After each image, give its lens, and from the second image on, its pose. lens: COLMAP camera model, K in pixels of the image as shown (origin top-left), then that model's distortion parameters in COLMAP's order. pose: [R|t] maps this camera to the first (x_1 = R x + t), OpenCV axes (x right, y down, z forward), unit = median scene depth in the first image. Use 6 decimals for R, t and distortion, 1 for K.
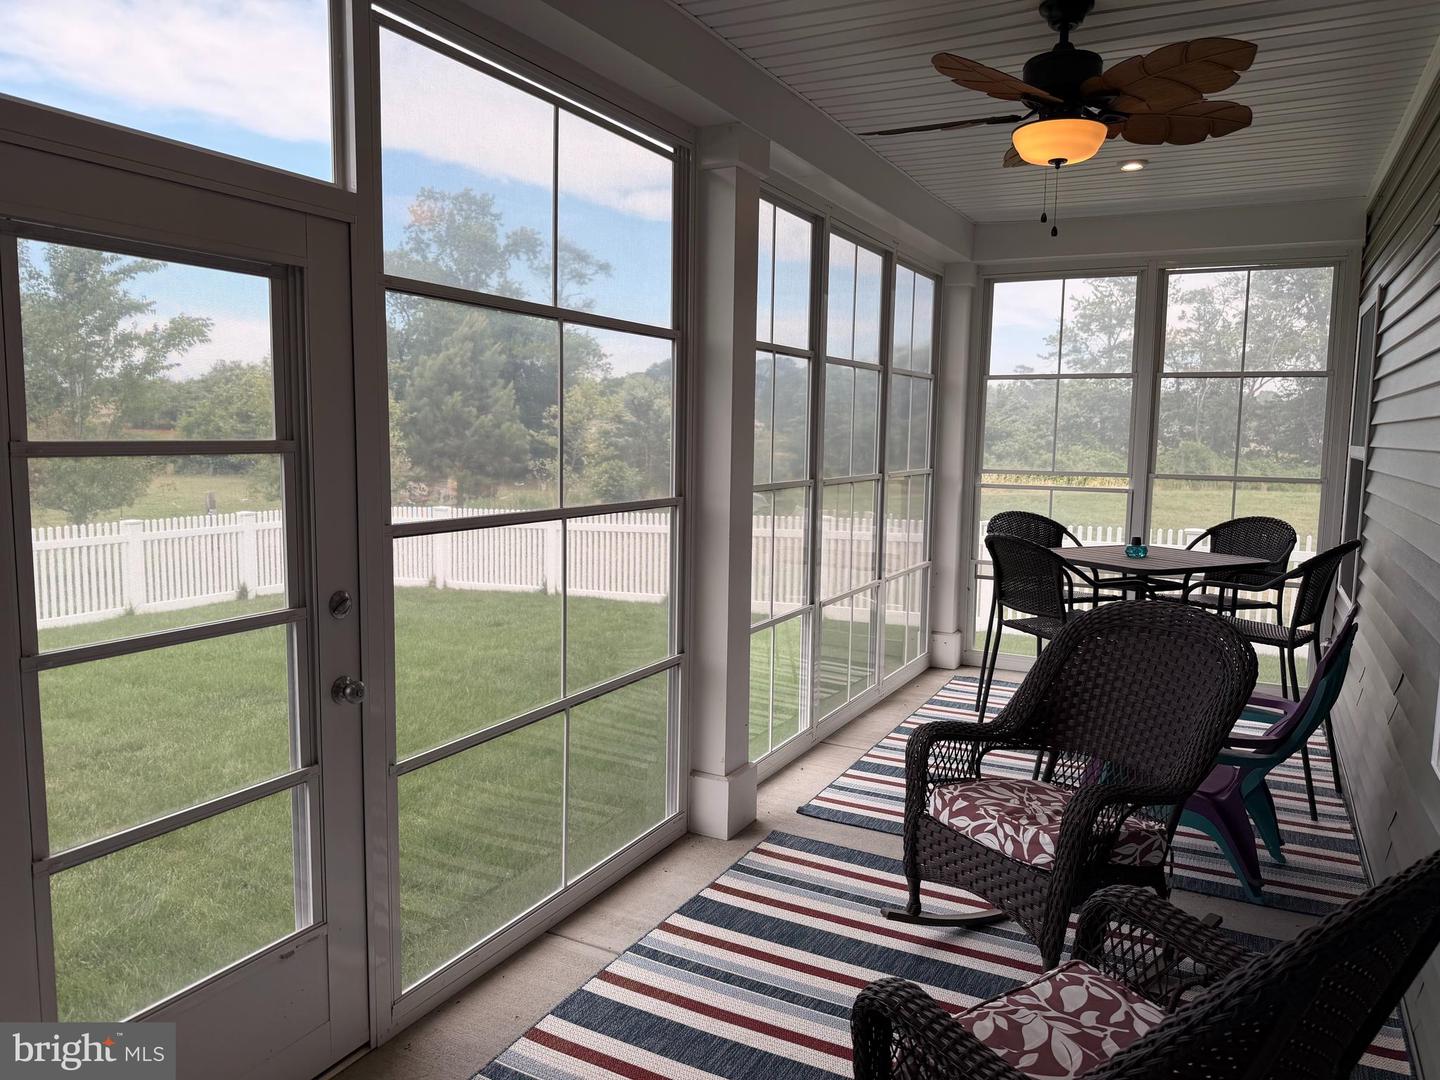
lens RADIAL K [[1014.1, 0, 718.4], [0, 1014.1, 537.7], [0, 0, 1]] dist [0.000429, -0.002151]
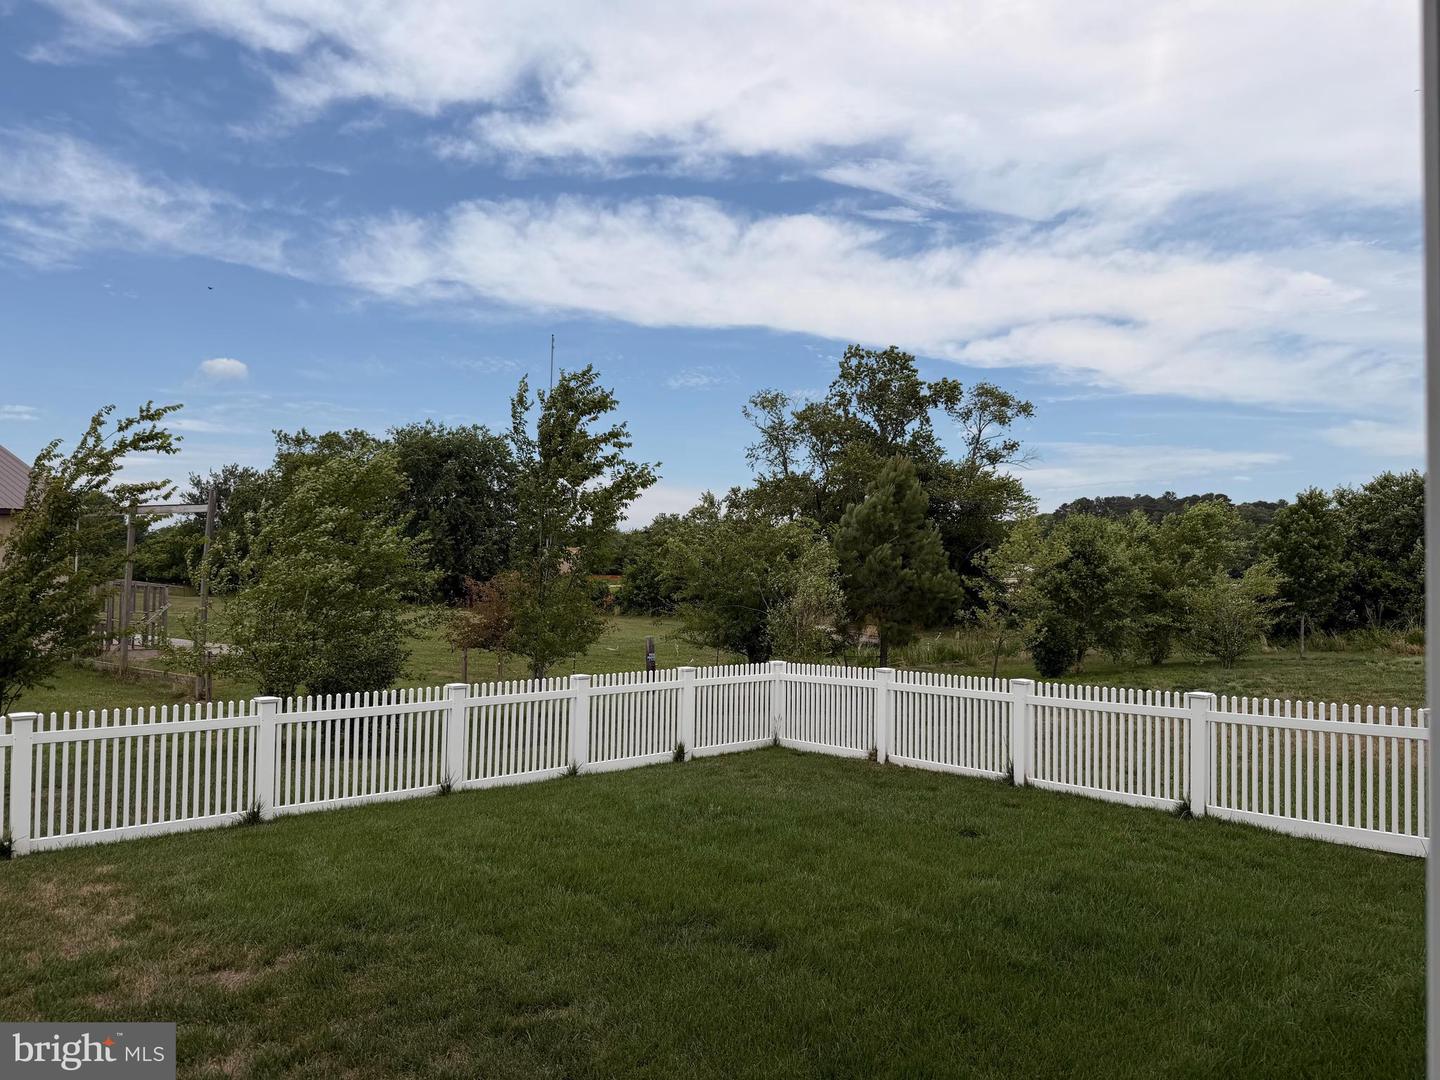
lens RADIAL K [[1009.0, 0, 718.8], [0, 1009.0, 519.9], [0, 0, 1]] dist [0.086074, 0.001956]
pose [[0.923150, -0.016314, -0.384094, -0.066559], [-0.045754, 0.987336, -0.151905, -0.018344], [0.381708, 0.157805, 0.910712, 0.116443]]
